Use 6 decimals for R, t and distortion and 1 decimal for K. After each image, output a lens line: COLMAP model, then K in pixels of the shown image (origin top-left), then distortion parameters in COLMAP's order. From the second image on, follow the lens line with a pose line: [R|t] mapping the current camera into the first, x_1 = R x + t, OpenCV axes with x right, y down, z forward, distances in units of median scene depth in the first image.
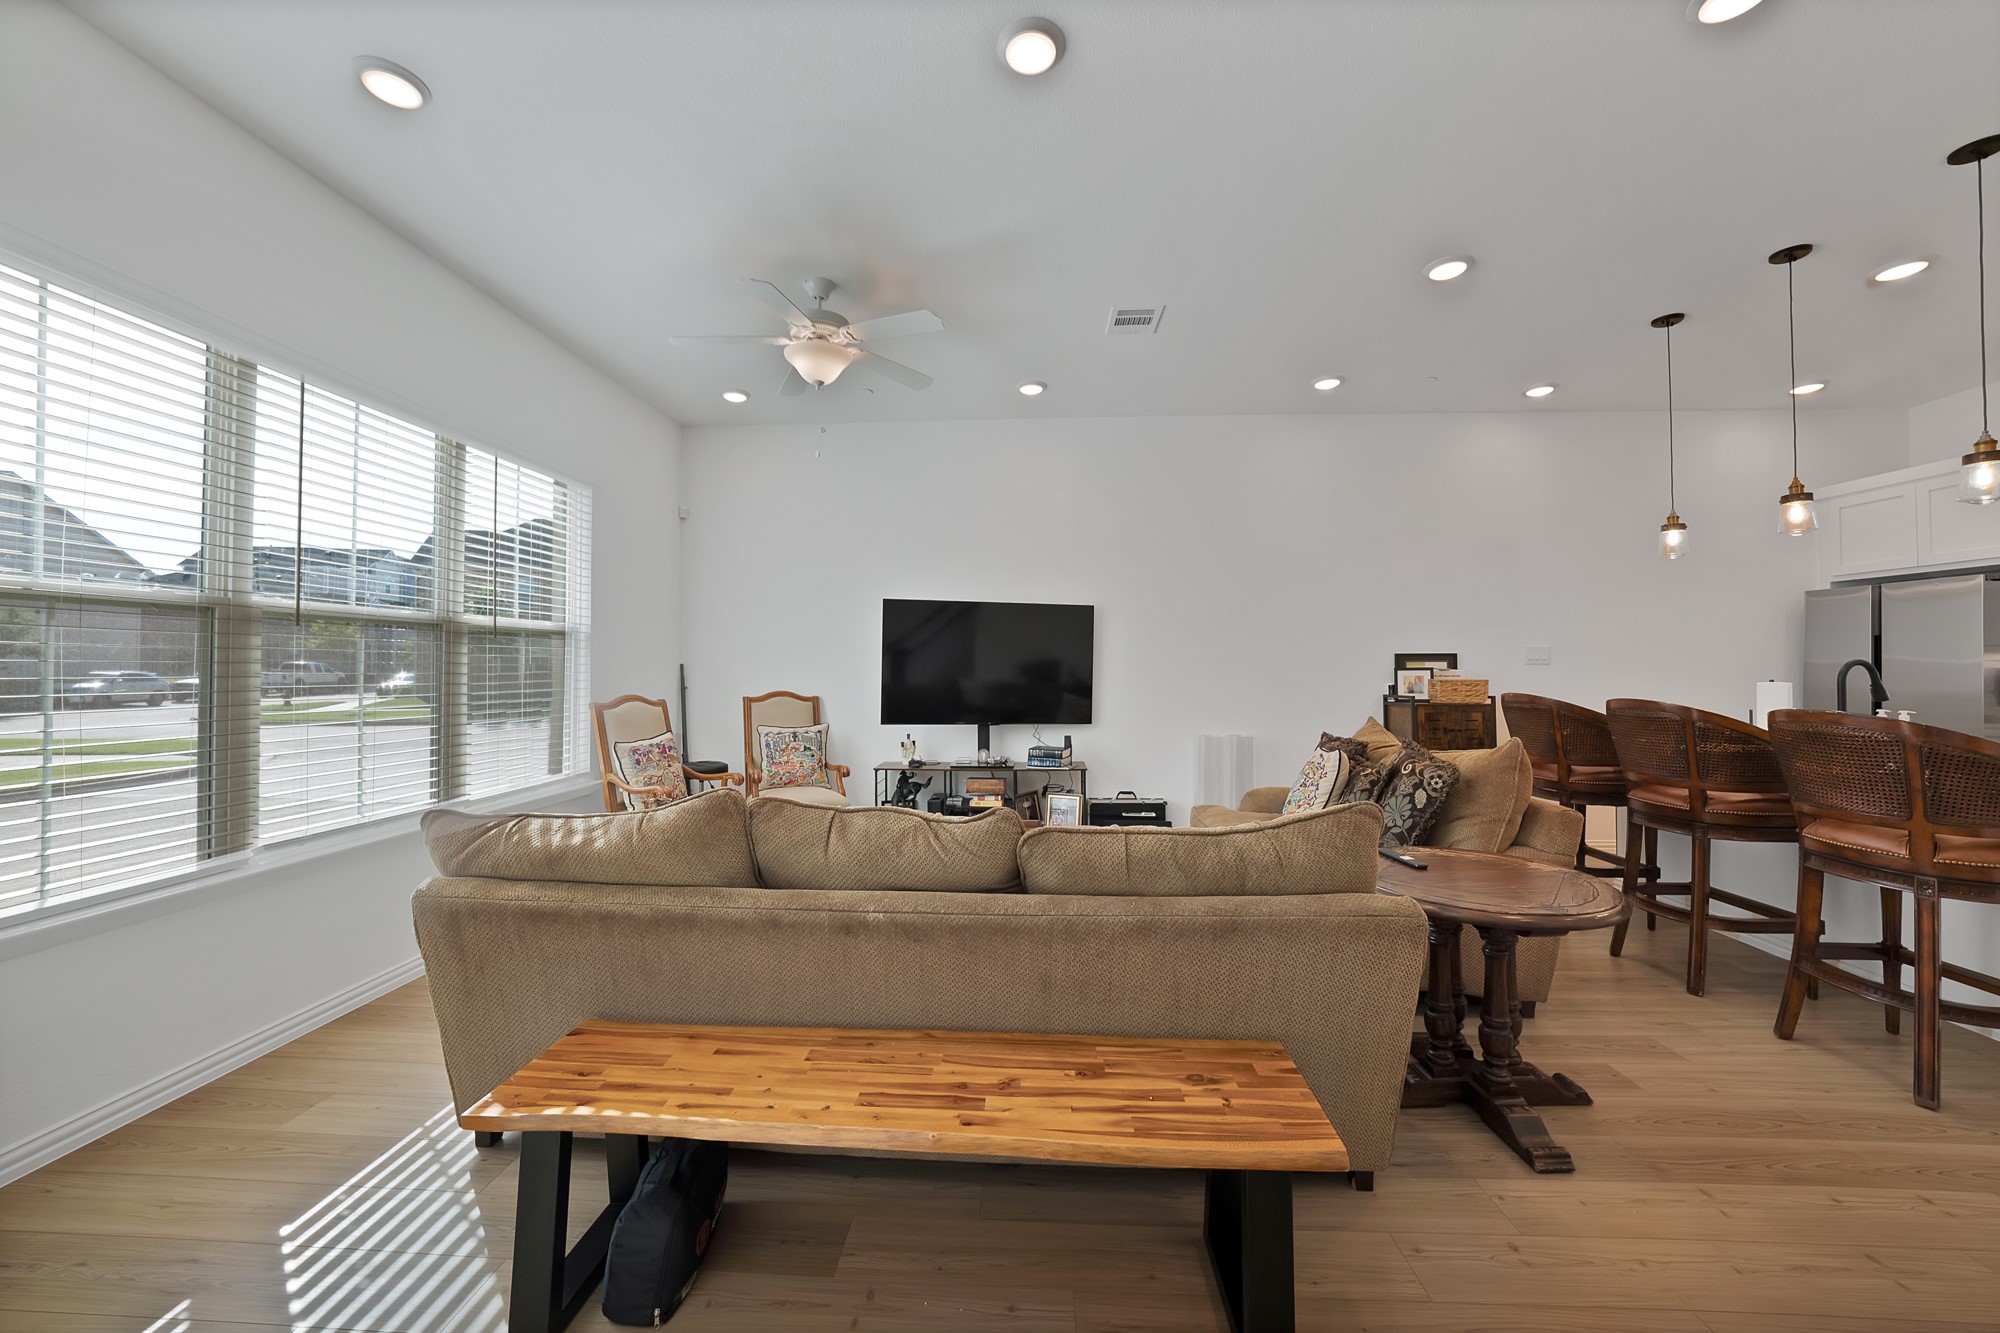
lens RADIAL K [[727.3, 0, 999.4], [0, 727.3, 656.6], [0, 0, 1]] dist [-0.016035, 0.000196]
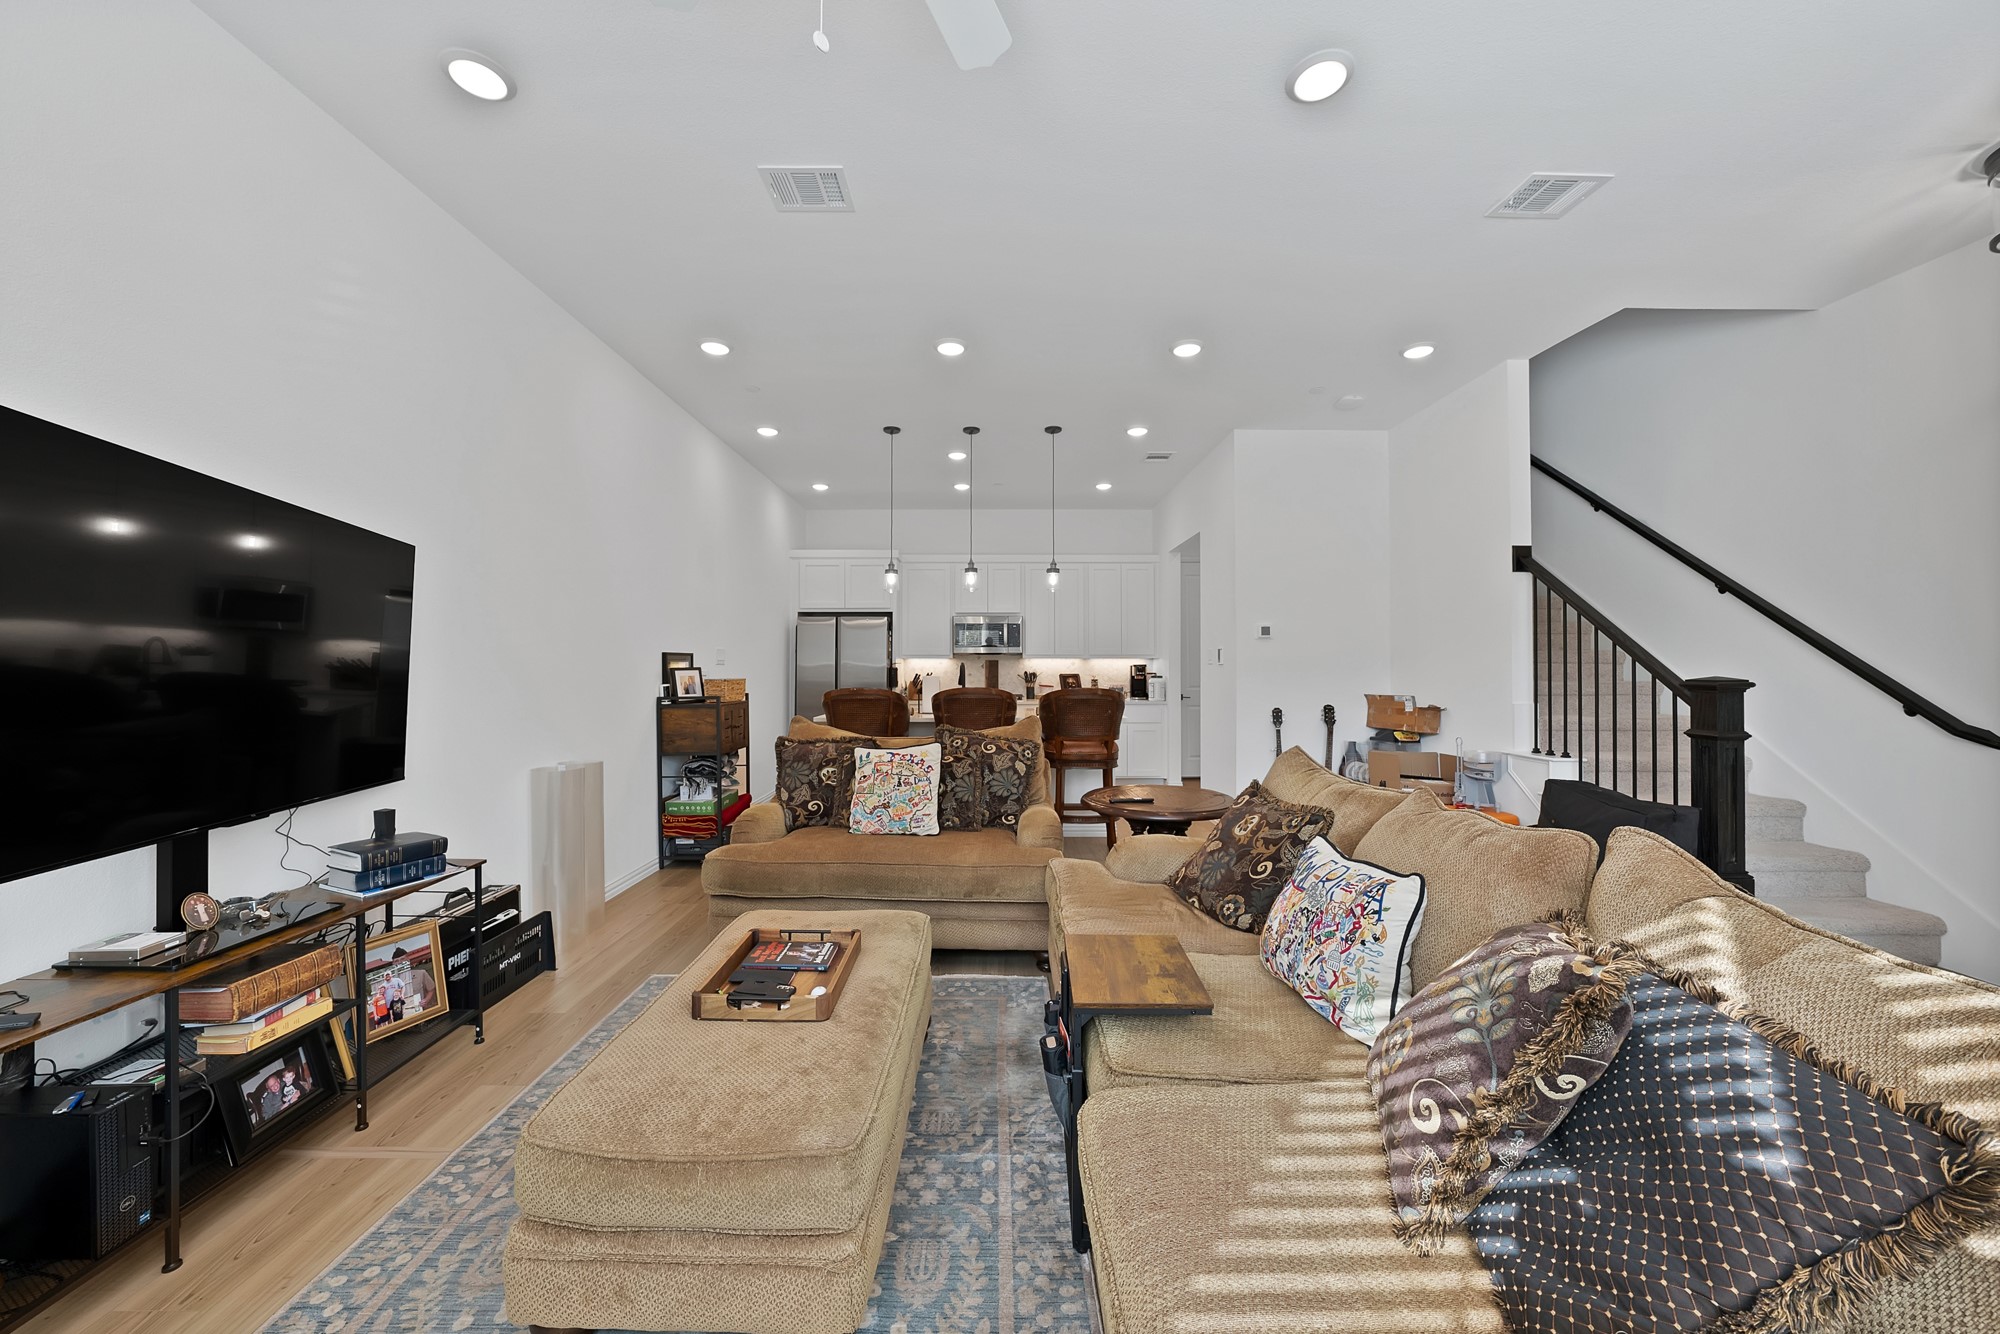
lens RADIAL K [[714.3, 0, 991.4], [0, 714.3, 659.4], [0, 0, 1]] dist [-0.028288, 0.006785]
pose [[-0.049958, 0.010336, 0.998698, -0.405763], [-0.013611, 0.999847, -0.011028, 0.009585], [-0.998659, -0.014144, -0.049810, 0.652200]]
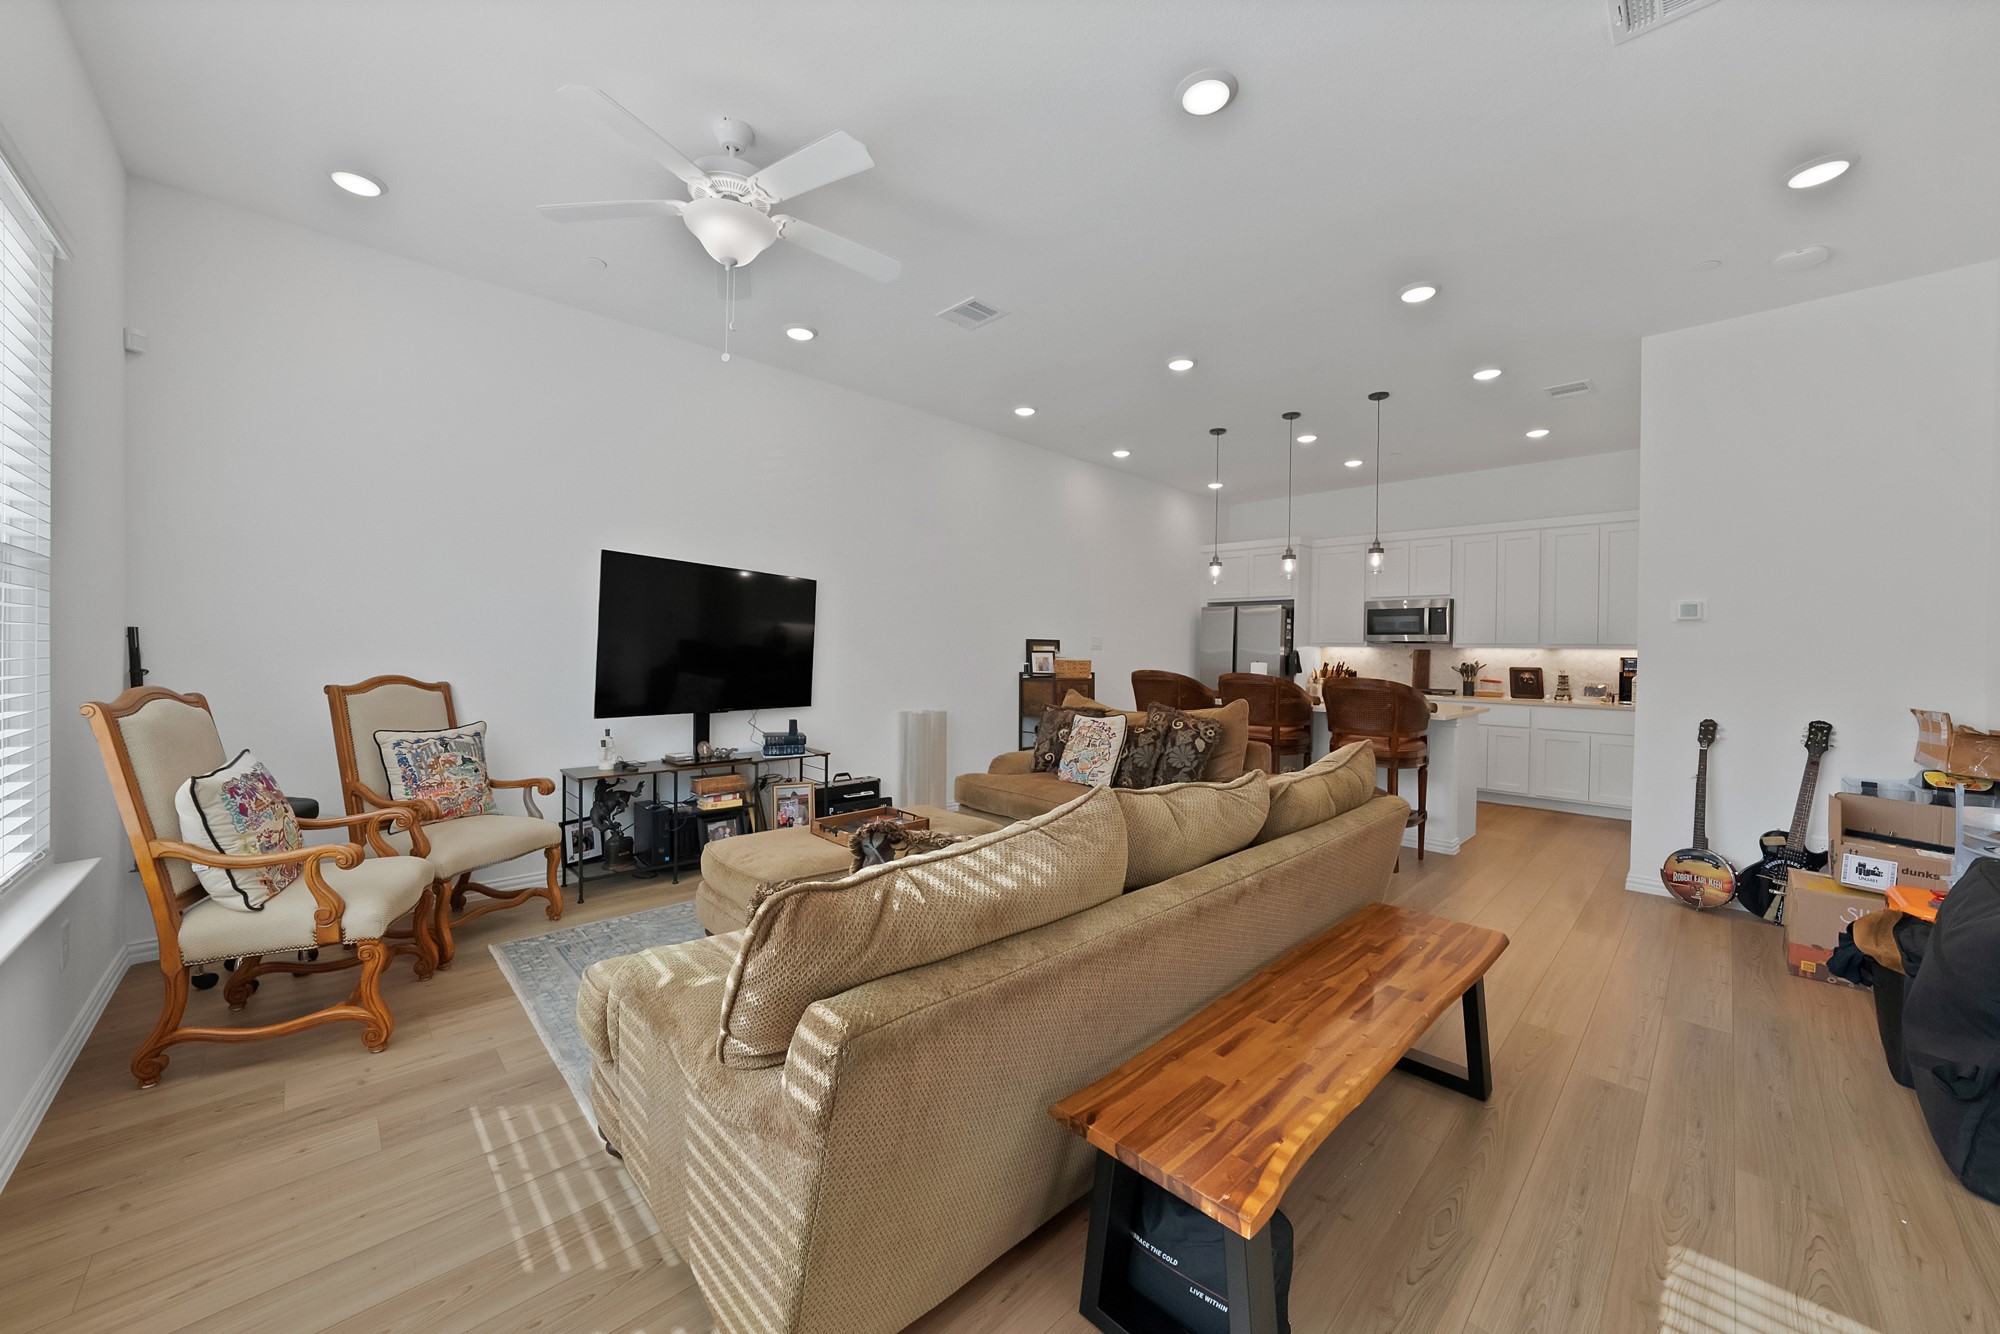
lens RADIAL K [[727.3, 0, 999.4], [0, 727.3, 657.1], [0, 0, 1]] dist [-0.016035, 0.000196]
pose [[0.677944, 0.005221, 0.735095, -0.425146], [-0.027852, 0.999439, 0.018589, 0.005234], [-0.734585, -0.033076, 0.677710, 0.192666]]
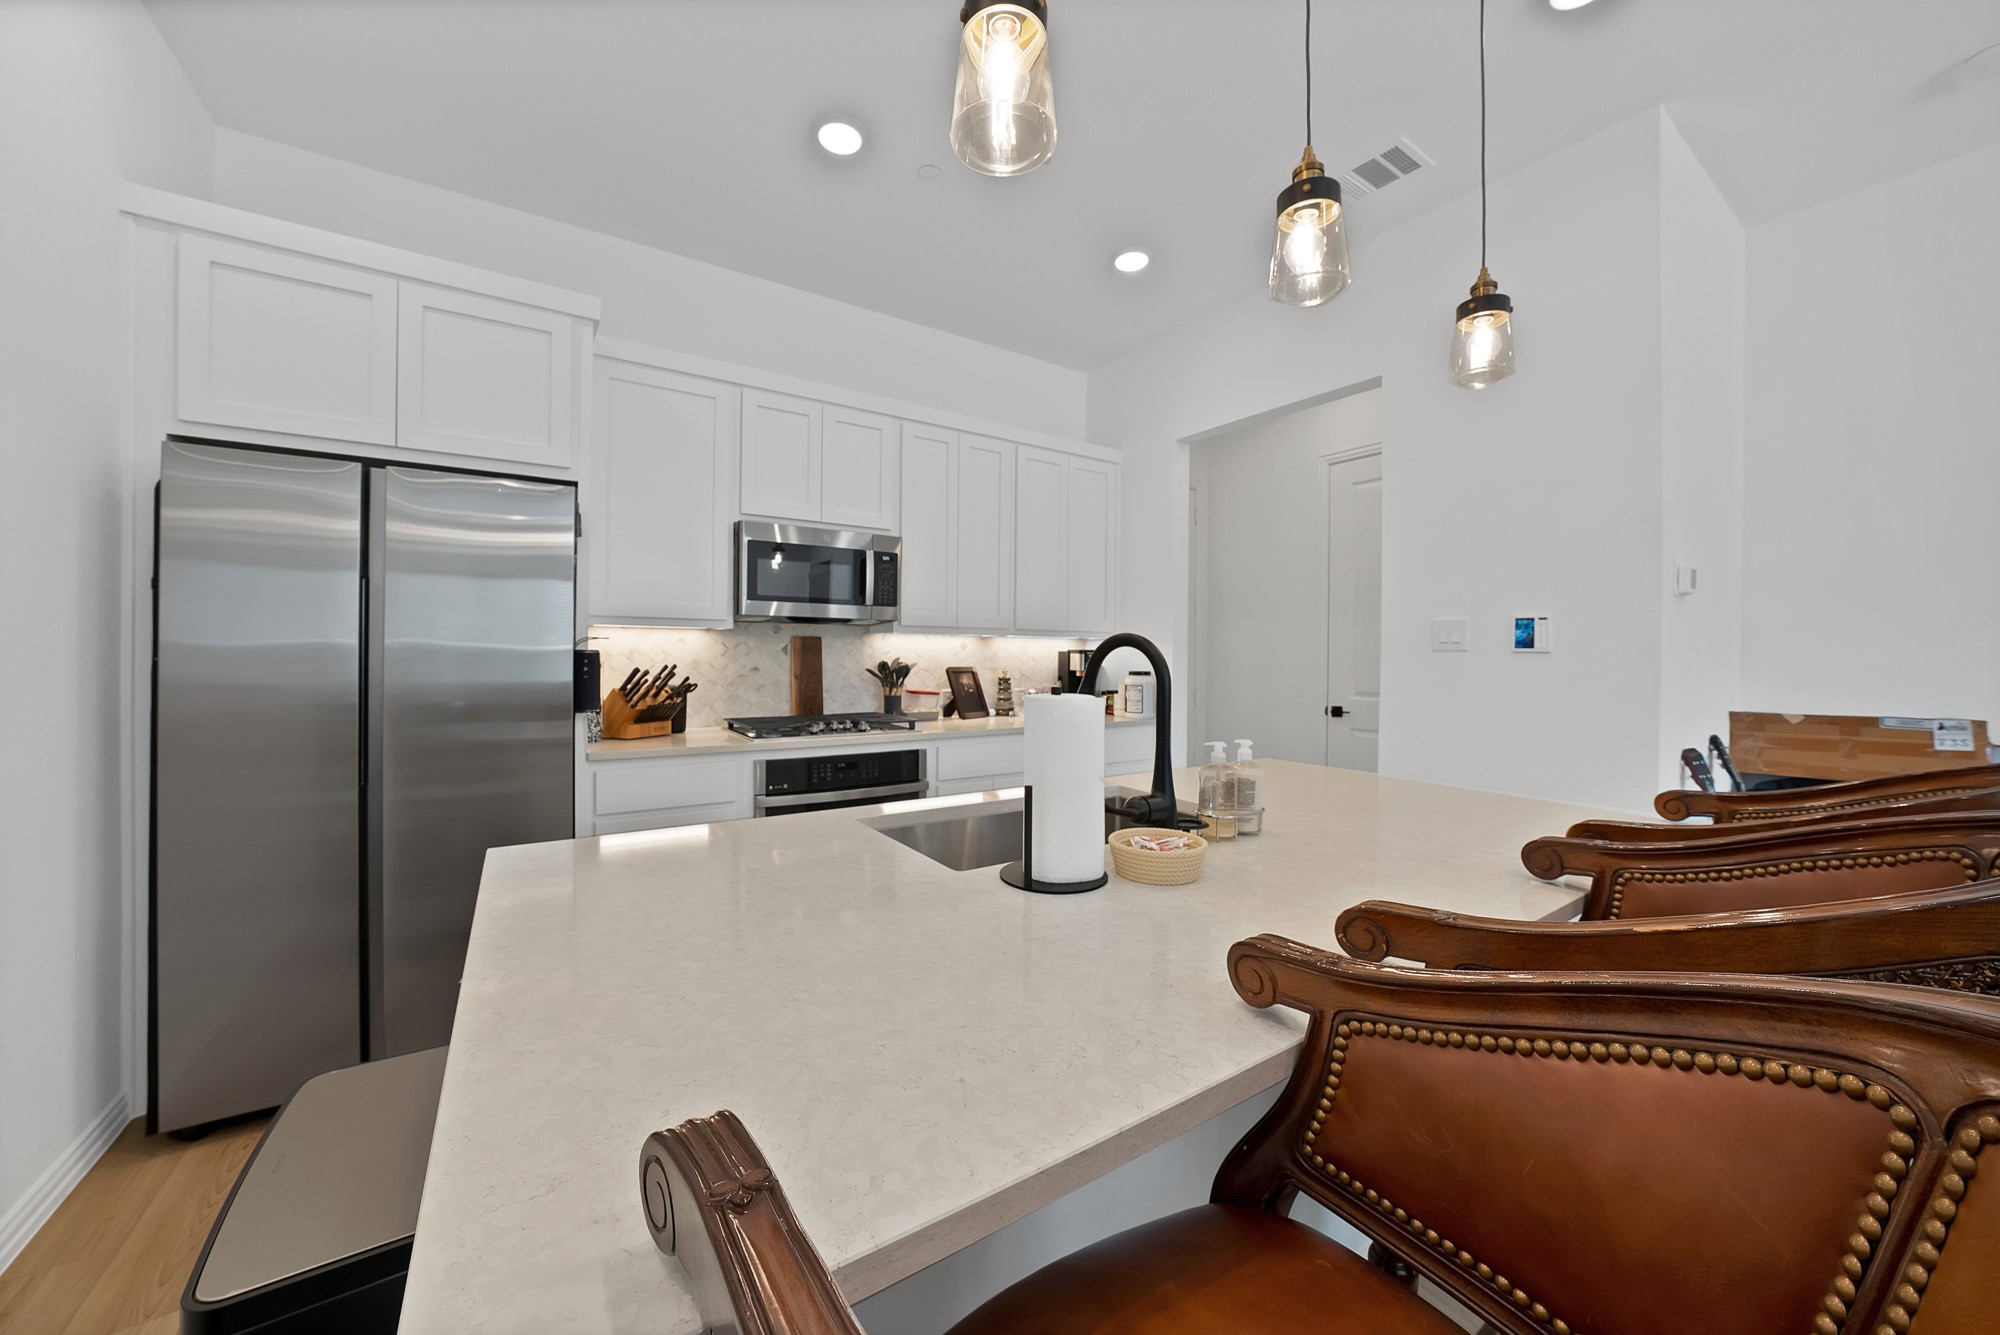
lens RADIAL K [[714.3, 0, 991.4], [0, 714.3, 659.9], [0, 0, 1]] dist [-0.028288, 0.006785]
pose [[-0.600087, -0.012013, 0.799844, 0.572072], [-0.020615, 0.999787, -0.000451, 0.013791], [-0.799669, -0.016760, -0.600207, 0.856547]]
